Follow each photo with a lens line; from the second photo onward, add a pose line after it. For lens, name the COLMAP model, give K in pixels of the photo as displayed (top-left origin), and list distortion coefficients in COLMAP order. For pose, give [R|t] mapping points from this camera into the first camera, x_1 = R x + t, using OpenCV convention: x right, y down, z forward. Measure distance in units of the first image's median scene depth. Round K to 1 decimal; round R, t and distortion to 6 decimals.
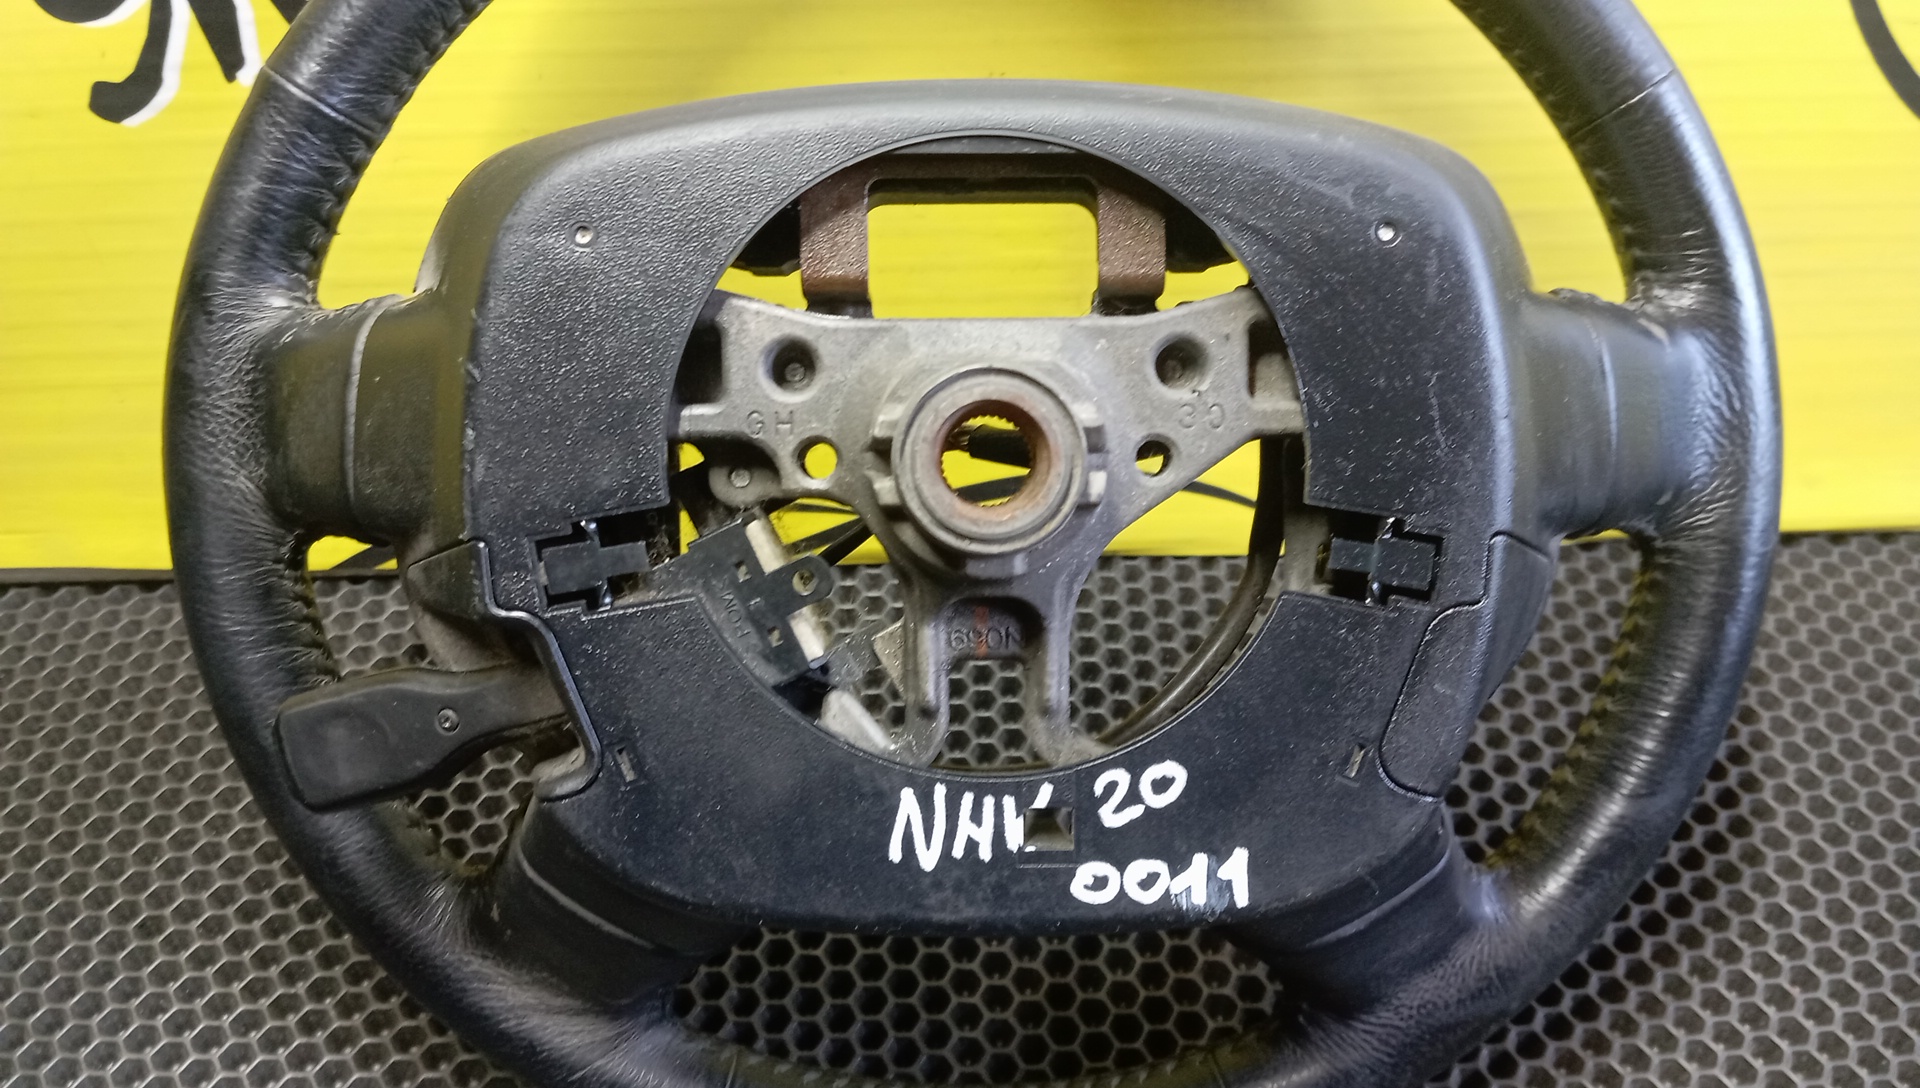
lens RADIAL K [[1609.8, 0, 939.3], [0, 1609.8, 547.2], [0, 0, 1]] dist [0.097703, -0.225427]
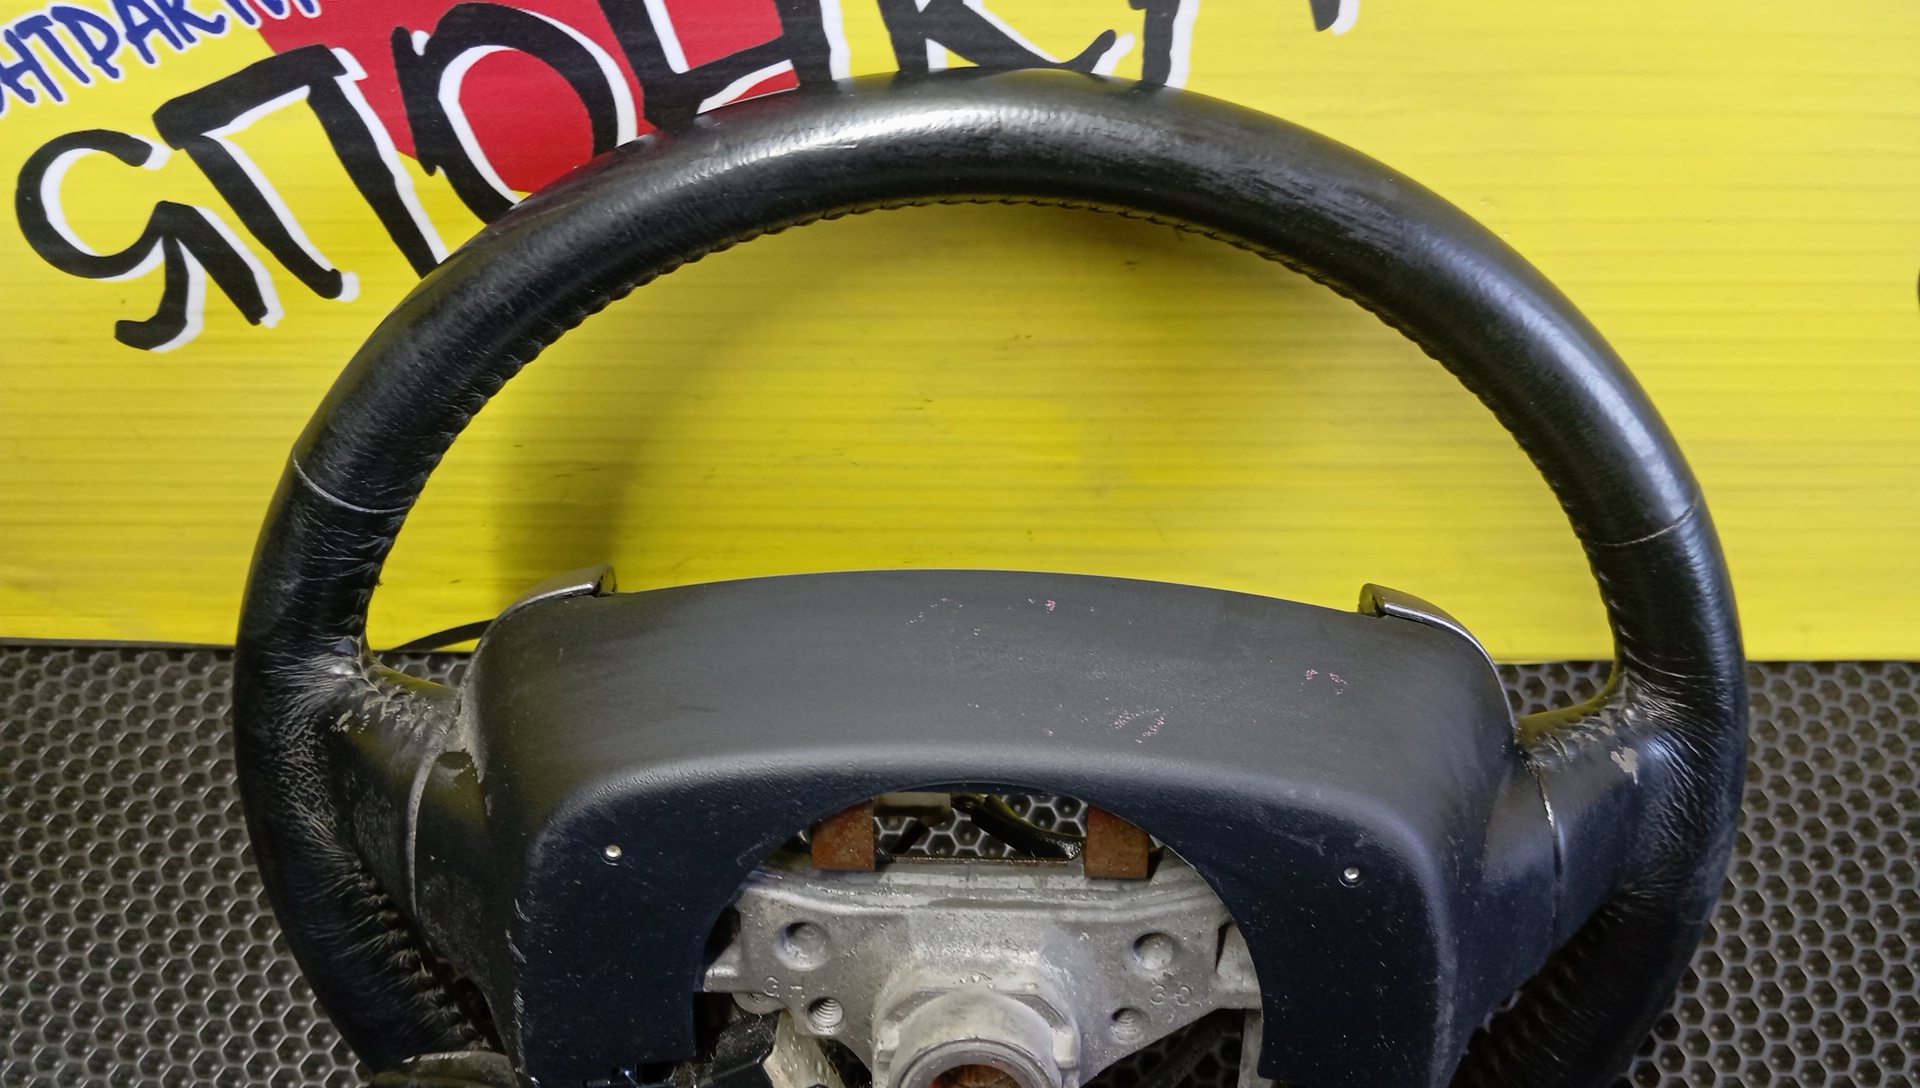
lens RADIAL K [[1619.8, 0, 938.9], [0, 1619.8, 537.6], [0, 0, 1]] dist [0.108191, -0.232218]
pose [[0.999126, 0.029851, -0.029272, 0.025916], [-0.019064, 0.948405, 0.316489, -0.726843], [0.037210, -0.315654, 0.948144, 0.028890]]
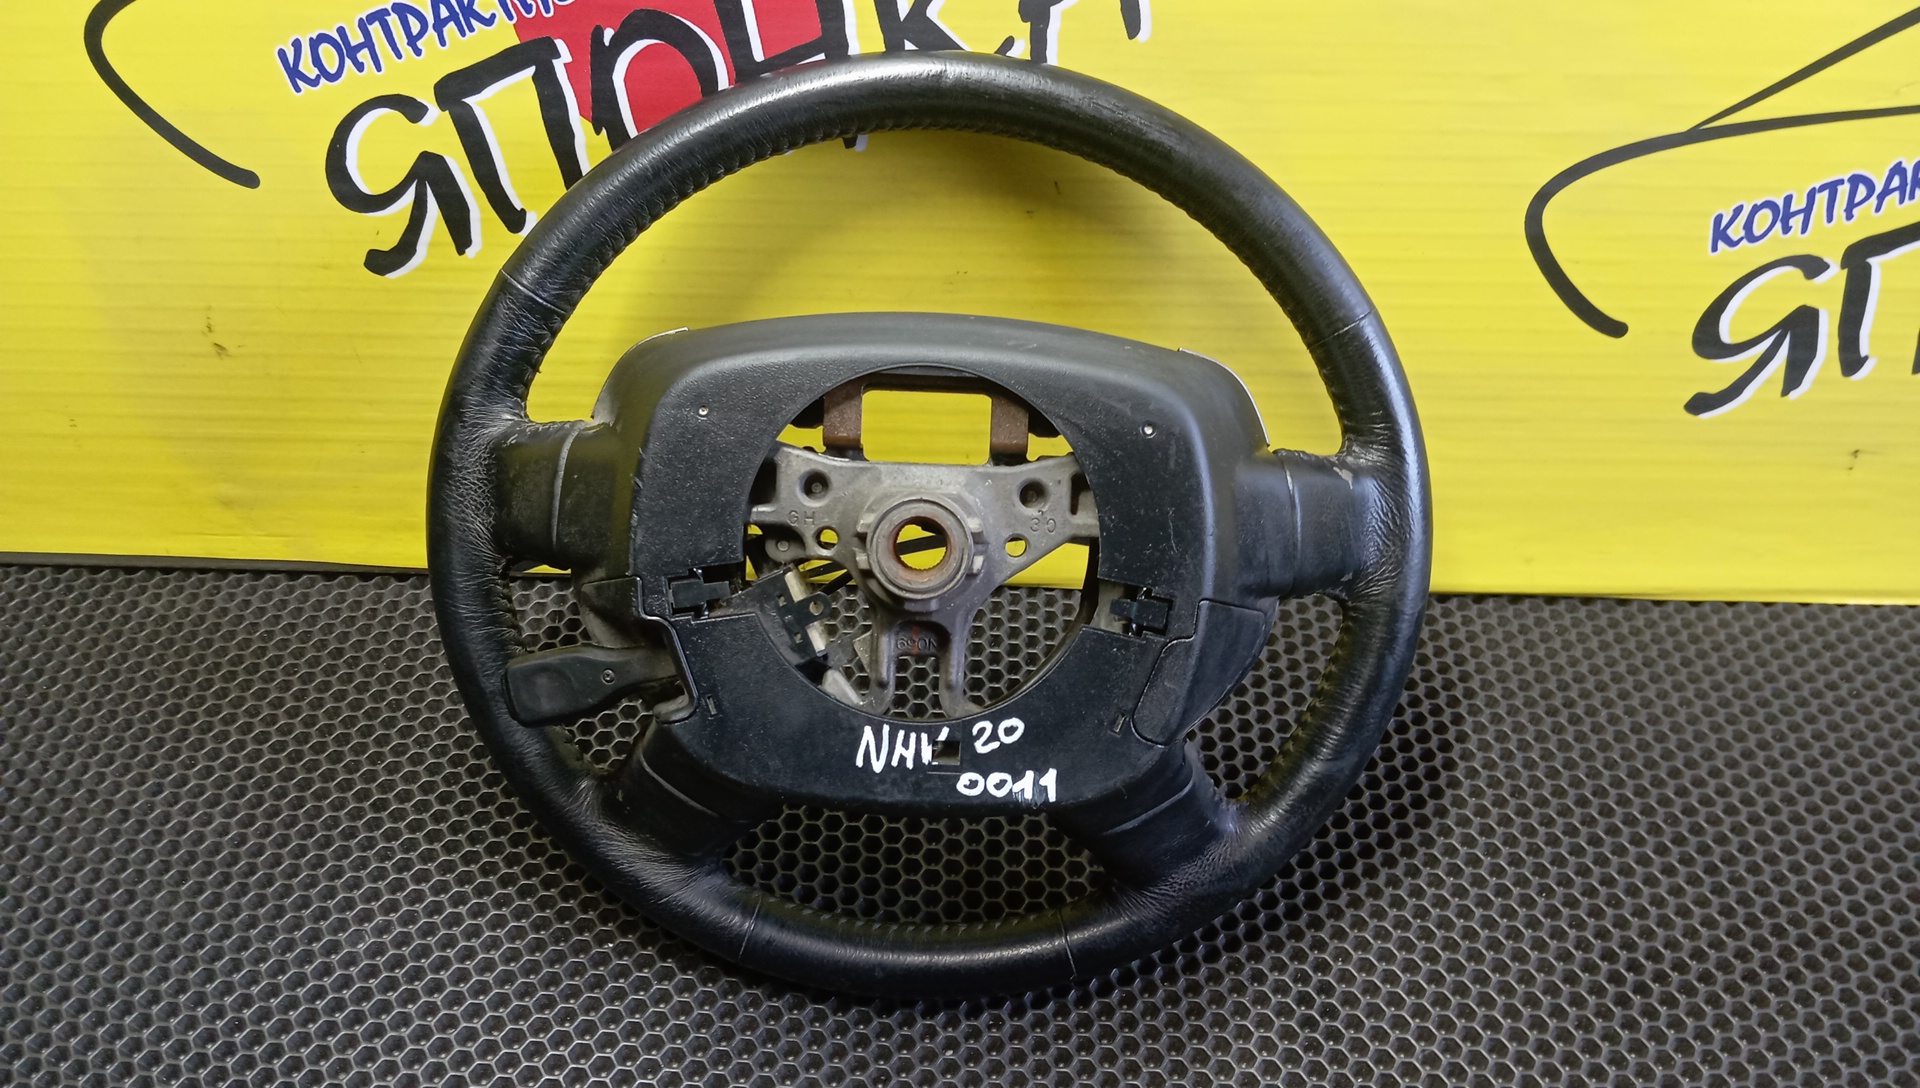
lens RADIAL K [[1619.8, 0, 938.9], [0, 1619.8, 537.6], [0, 0, 1]] dist [0.108191, -0.232218]
pose [[0.998716, 0.047422, -0.017824, 0.079677], [-0.047438, 0.998874, -0.000452, -0.061163], [0.017783, 0.001297, 0.999841, -0.785588]]
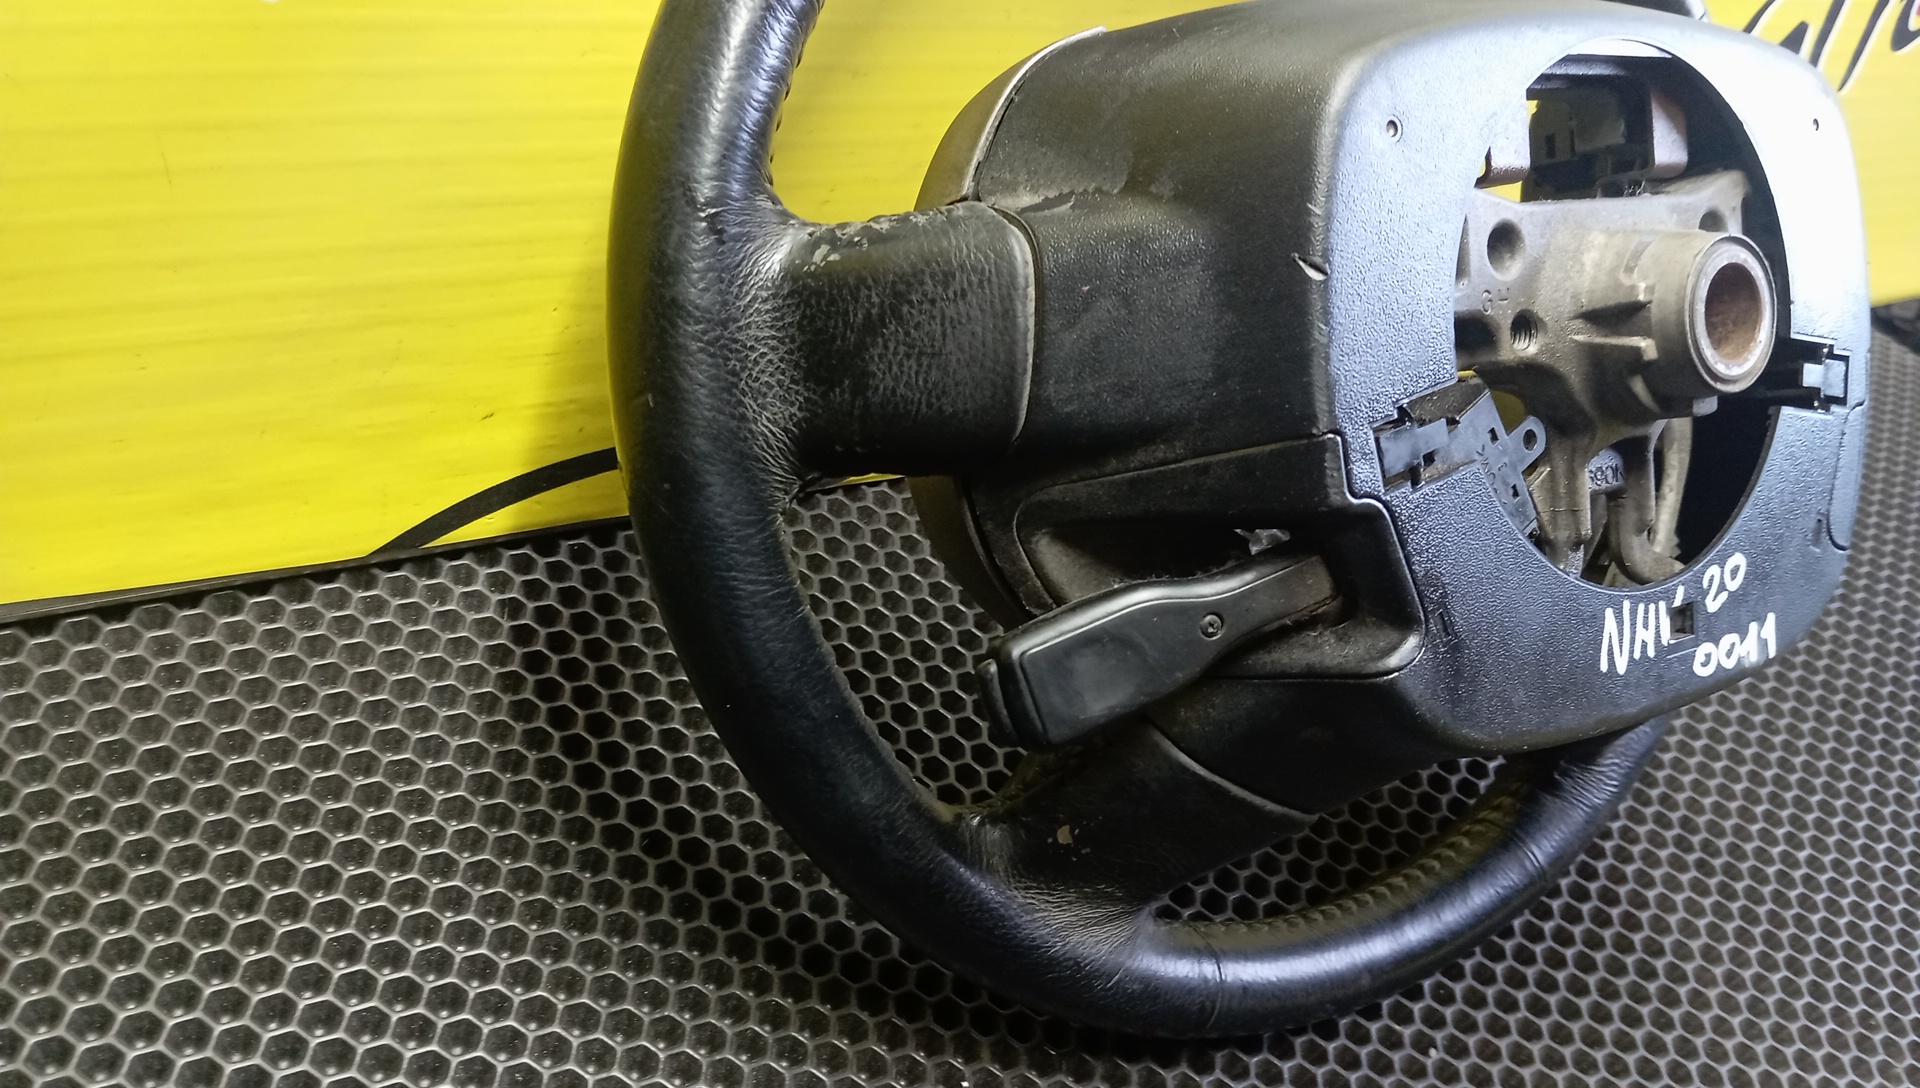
lens RADIAL K [[1609.8, 0, 939.3], [0, 1609.8, 547.2], [0, 0, 1]] dist [0.097703, -0.225427]
pose [[0.835519, -0.139490, 0.531461, -1.024039], [0.115116, 0.990212, 0.078920, -0.040836], [-0.537268, -0.004760, 0.843398, 0.269728]]
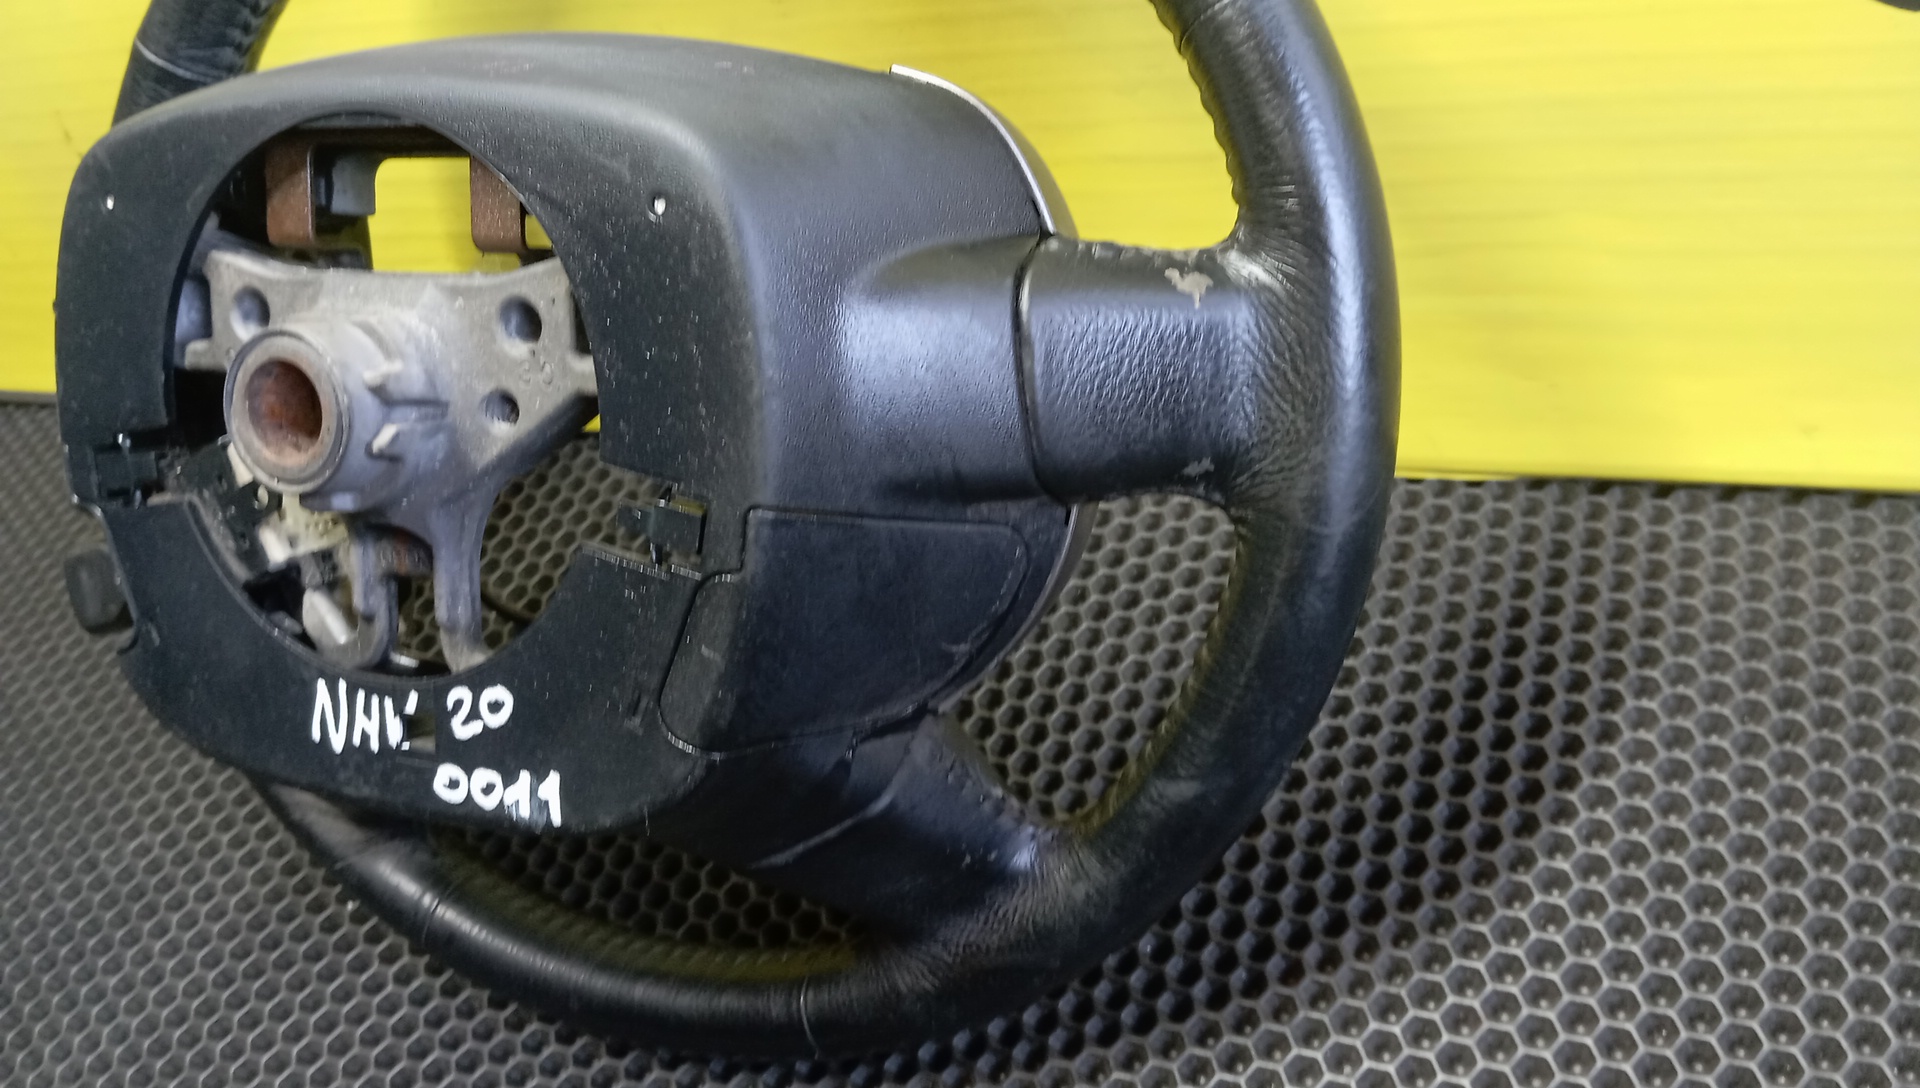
lens RADIAL K [[1619.8, 0, 938.9], [0, 1619.8, 537.6], [0, 0, 1]] dist [0.108191, -0.232218]
pose [[0.903998, 0.094560, -0.416949, 0.858509], [-0.046643, 0.991226, 0.123673, -0.119173], [0.424986, -0.092352, 0.900477, 0.130064]]
